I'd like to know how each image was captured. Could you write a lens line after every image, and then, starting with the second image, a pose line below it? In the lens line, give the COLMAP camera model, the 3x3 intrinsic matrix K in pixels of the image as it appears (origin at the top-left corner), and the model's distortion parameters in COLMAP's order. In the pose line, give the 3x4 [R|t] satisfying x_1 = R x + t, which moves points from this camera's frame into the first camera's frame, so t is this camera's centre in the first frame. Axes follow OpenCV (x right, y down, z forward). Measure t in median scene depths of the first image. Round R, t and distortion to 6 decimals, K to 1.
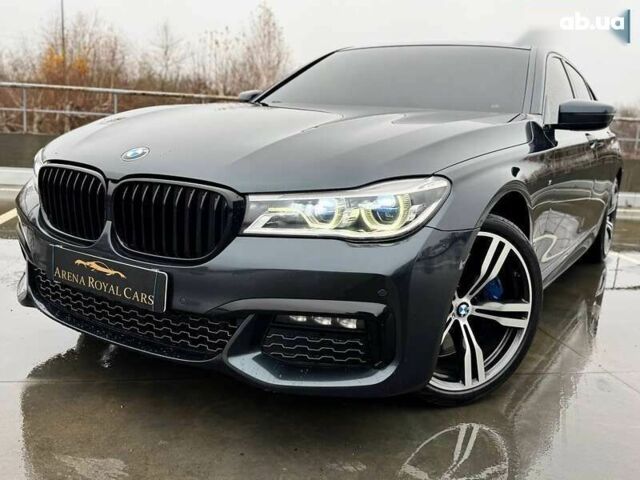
lens RADIAL K [[644.4, 0, 302.8], [0, 644.4, 250.1], [0, 0, 1]] dist [0.224336, -0.477251]
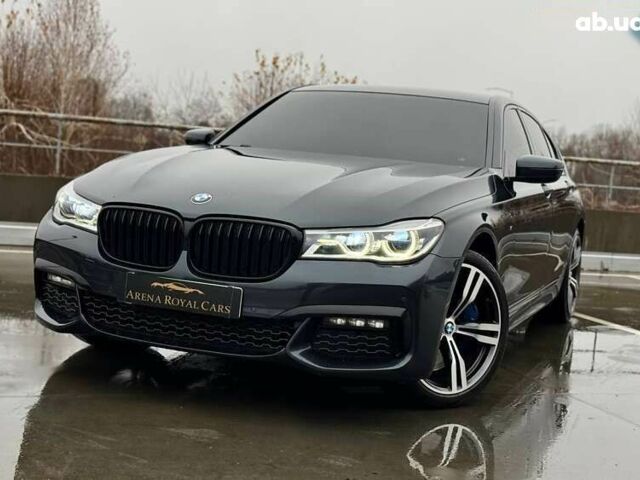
lens RADIAL K [[1247.6, 0, 320.0], [0, 1247.6, 240.0], [0, 0, 1]] dist [0.293854, -0.358193]
pose [[0.977888, 0.007906, 0.208978, -0.486870], [0.015166, 0.993973, -0.108574, 0.179713], [-0.208577, 0.109342, 0.971874, -1.259331]]
